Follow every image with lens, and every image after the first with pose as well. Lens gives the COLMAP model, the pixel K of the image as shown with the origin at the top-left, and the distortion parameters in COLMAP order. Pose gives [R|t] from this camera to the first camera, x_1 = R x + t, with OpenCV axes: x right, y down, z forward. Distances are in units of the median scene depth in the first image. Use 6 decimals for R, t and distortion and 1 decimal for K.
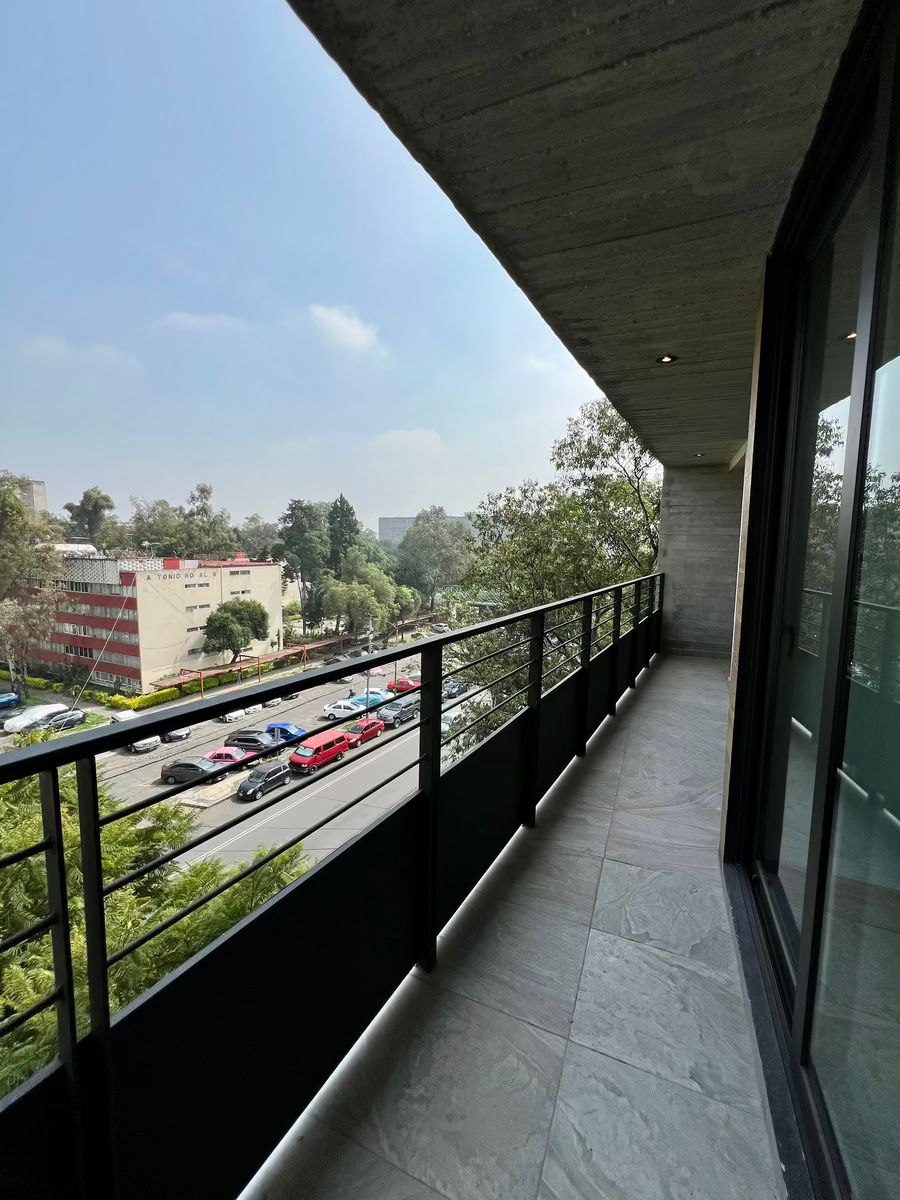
lens RADIAL K [[481.6, 0, 454.9], [0, 481.6, 596.0], [0, 0, 1]] dist [-0.000892, 0.000763]
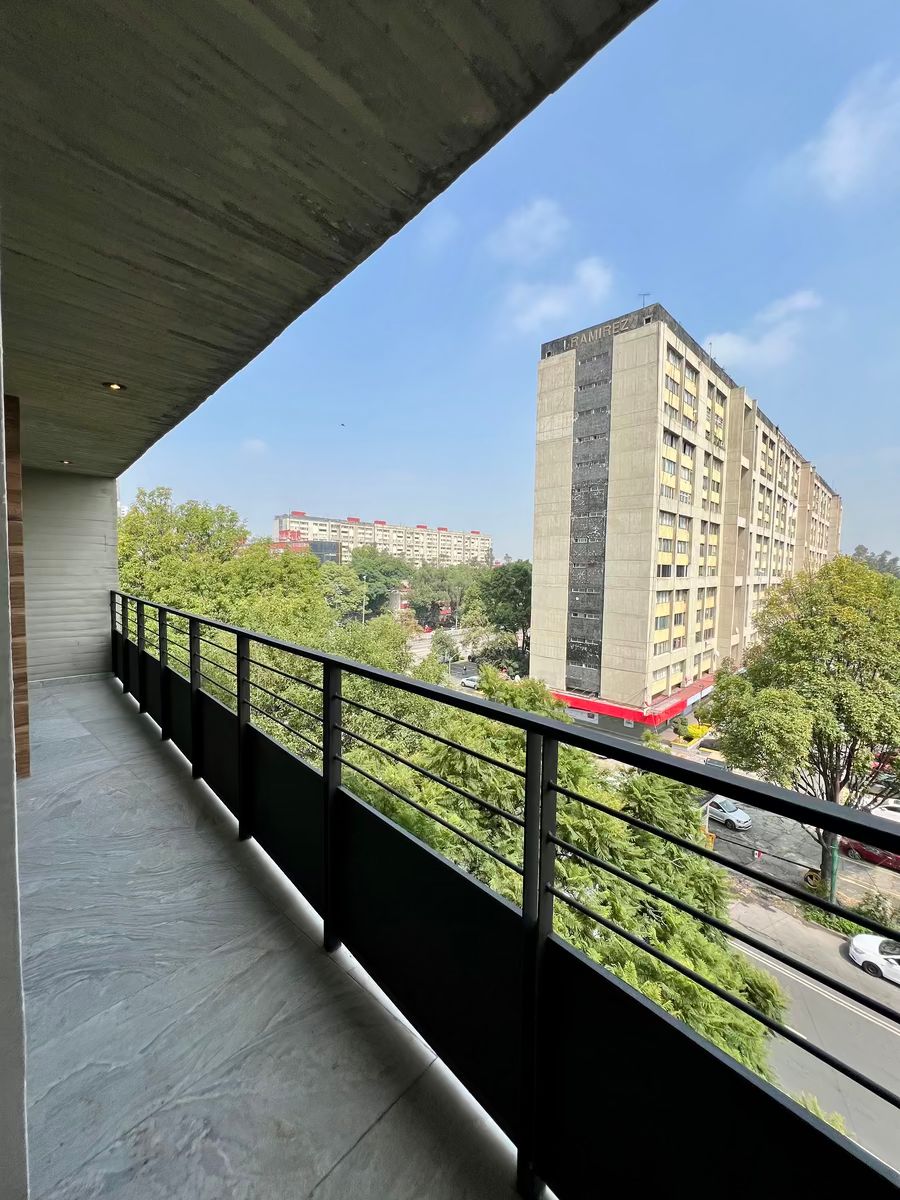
lens RADIAL K [[490.7, 0, 450.0], [0, 490.7, 600.0], [0, 0, 1]] dist [0.000959, 0.000187]
pose [[-0.327114, 0.037027, -0.944259, 0.539472], [-0.119490, 0.989591, 0.080198, -0.093016], [0.937400, 0.139063, -0.319285, 0.919878]]
